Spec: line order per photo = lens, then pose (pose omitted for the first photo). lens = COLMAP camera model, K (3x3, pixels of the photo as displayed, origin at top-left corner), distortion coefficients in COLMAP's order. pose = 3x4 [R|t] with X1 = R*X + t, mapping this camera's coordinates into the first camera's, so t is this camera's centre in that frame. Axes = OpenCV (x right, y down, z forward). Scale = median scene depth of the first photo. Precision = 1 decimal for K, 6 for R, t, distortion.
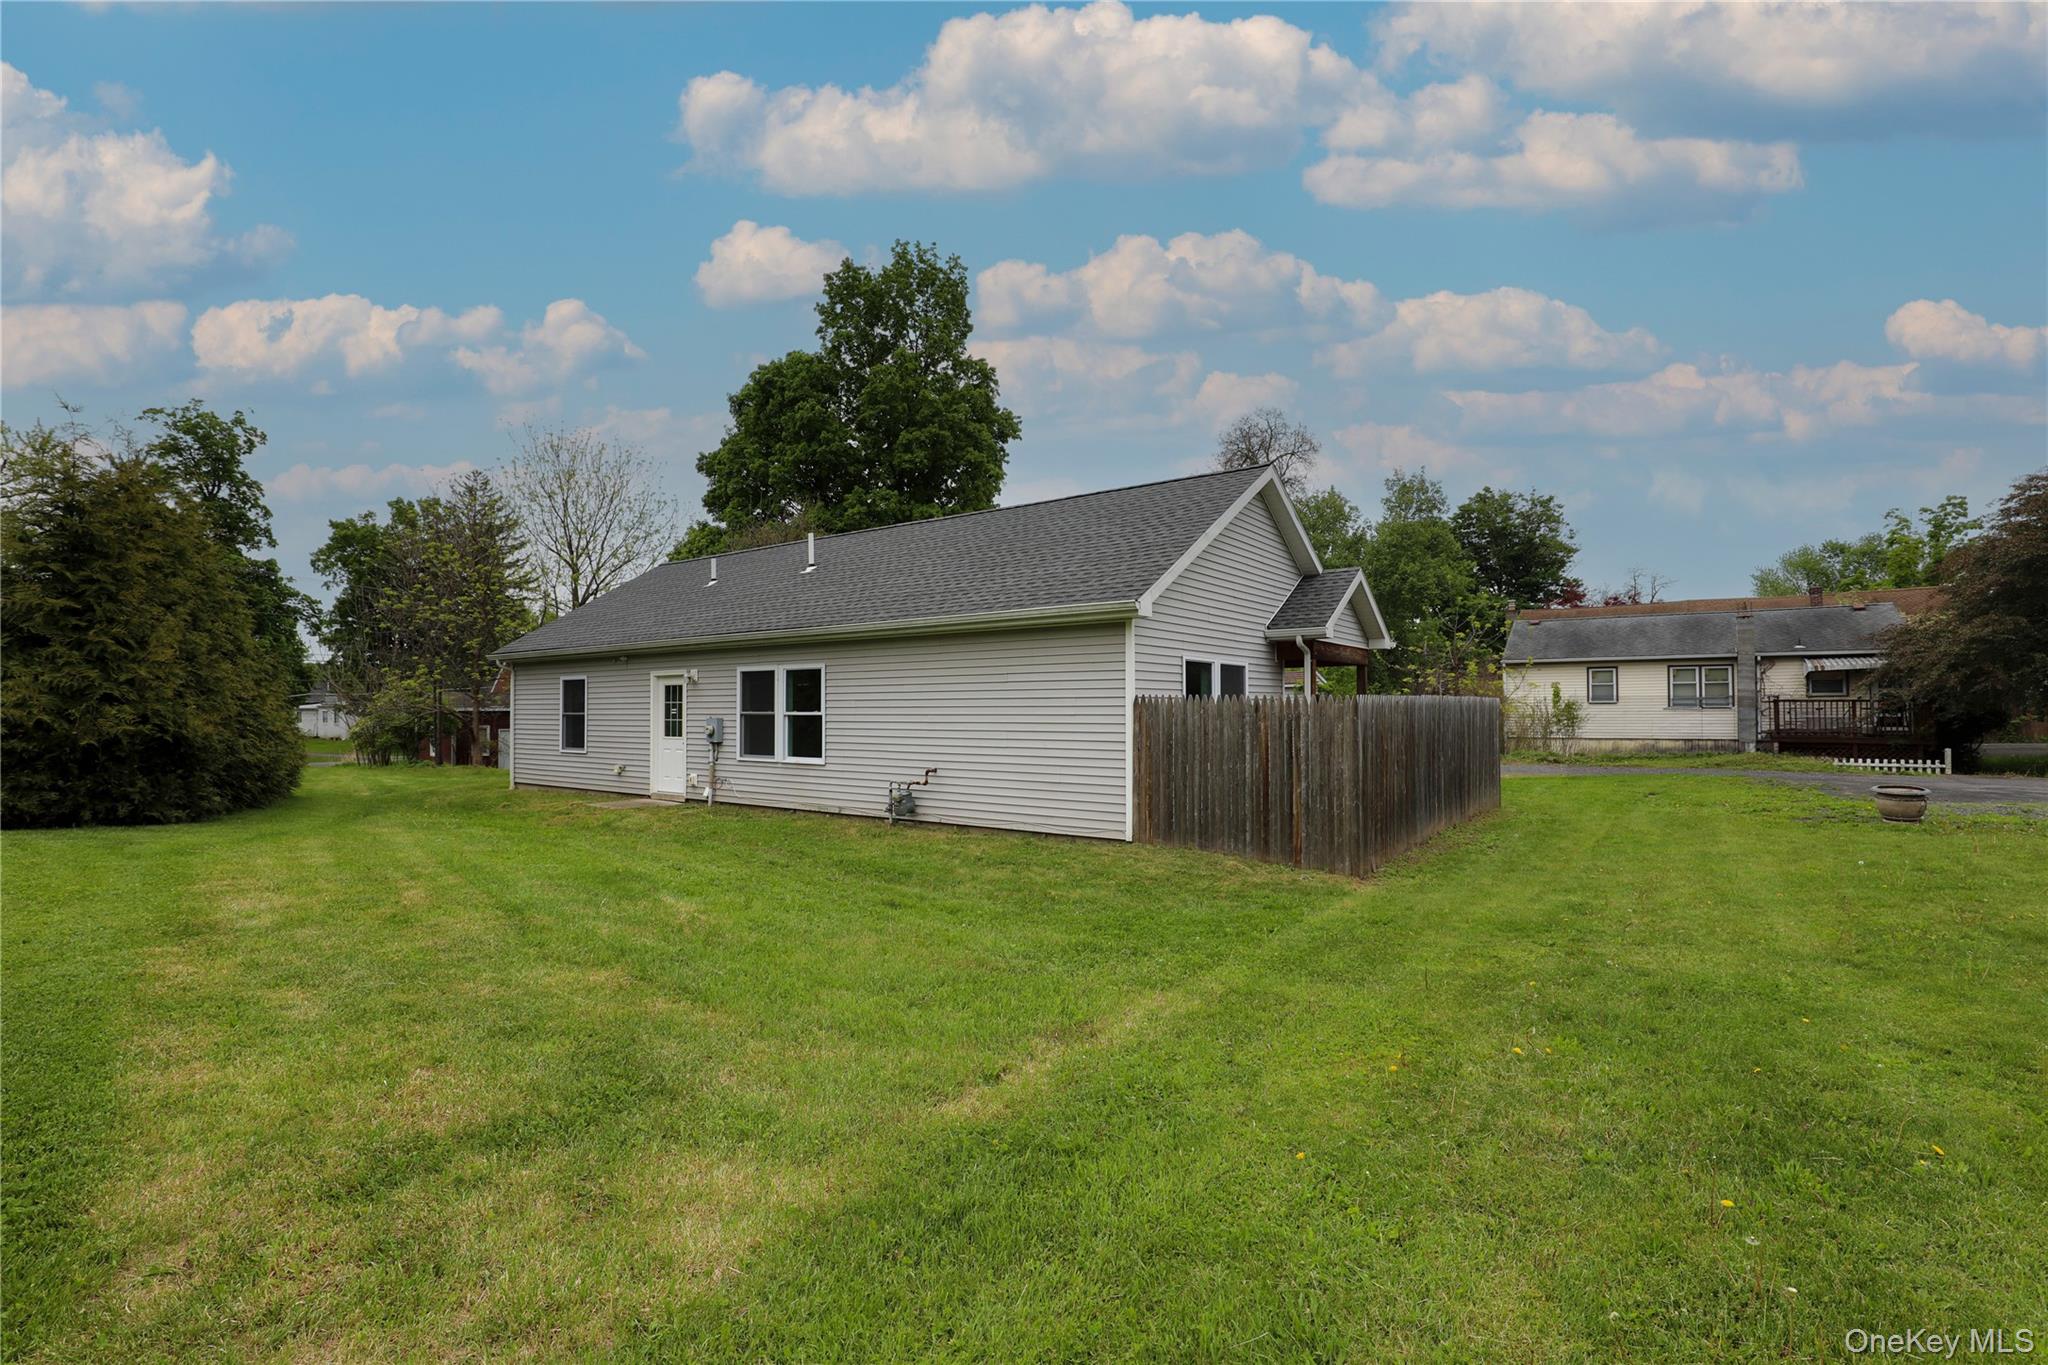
lens RADIAL K [[932.3, 0, 1023.2], [0, 932.3, 684.0], [0, 0, 1]] dist [-0.031829, 0.003332]
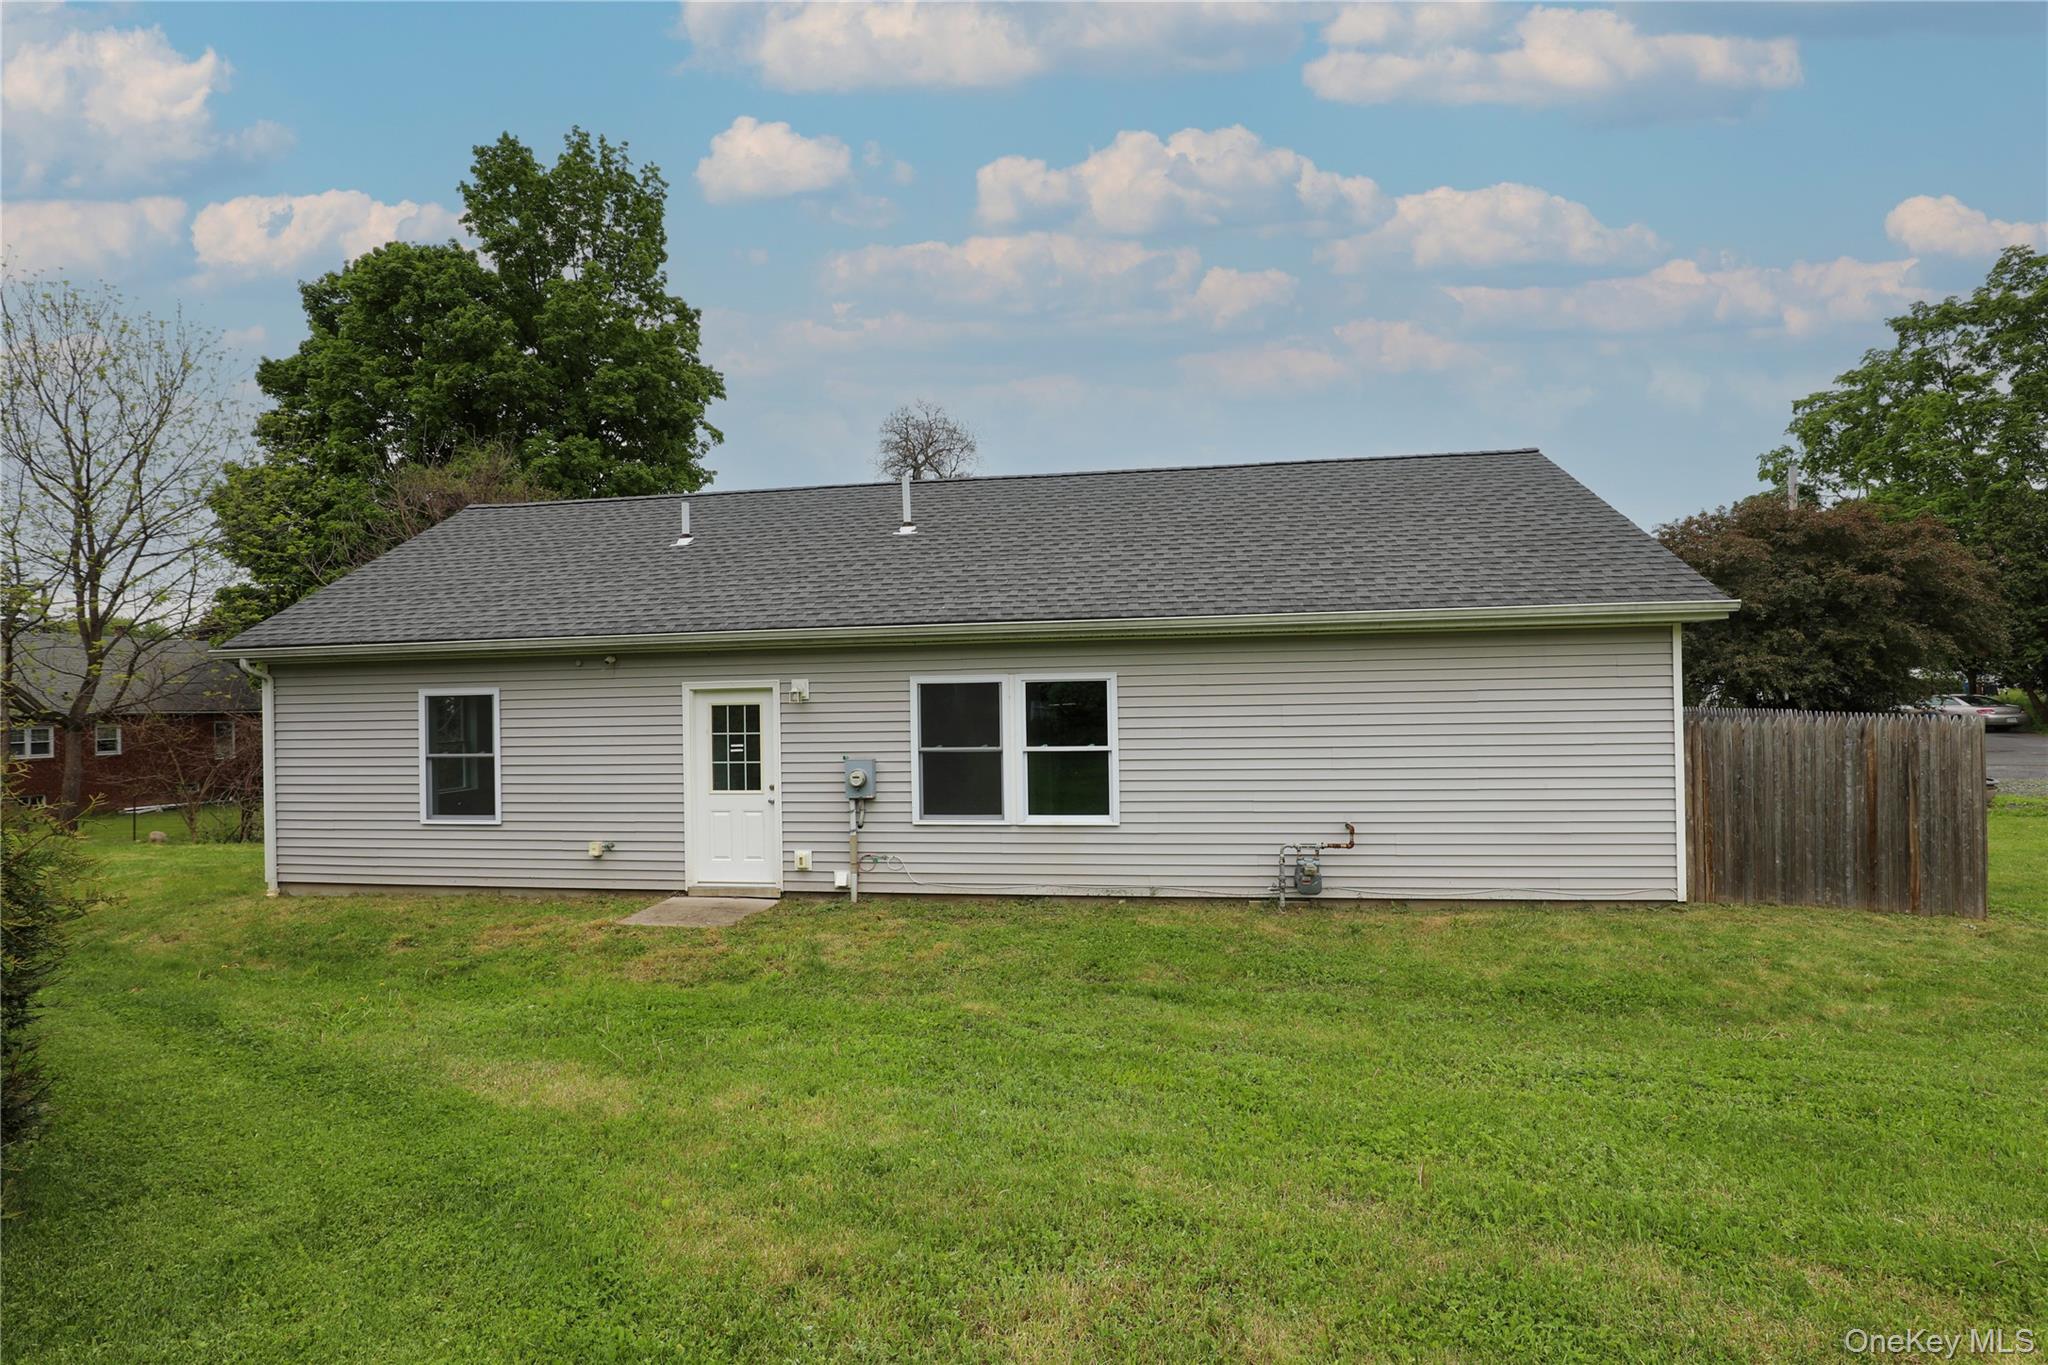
lens RADIAL K [[932.3, 0, 1025.9], [0, 932.3, 684.3], [0, 0, 1]] dist [-0.031829, 0.003332]
pose [[0.882951, -0.003578, 0.469451, -0.498478], [0.002286, 0.999992, 0.003321, -0.014036], [-0.469459, -0.001859, 0.882952, 0.379480]]
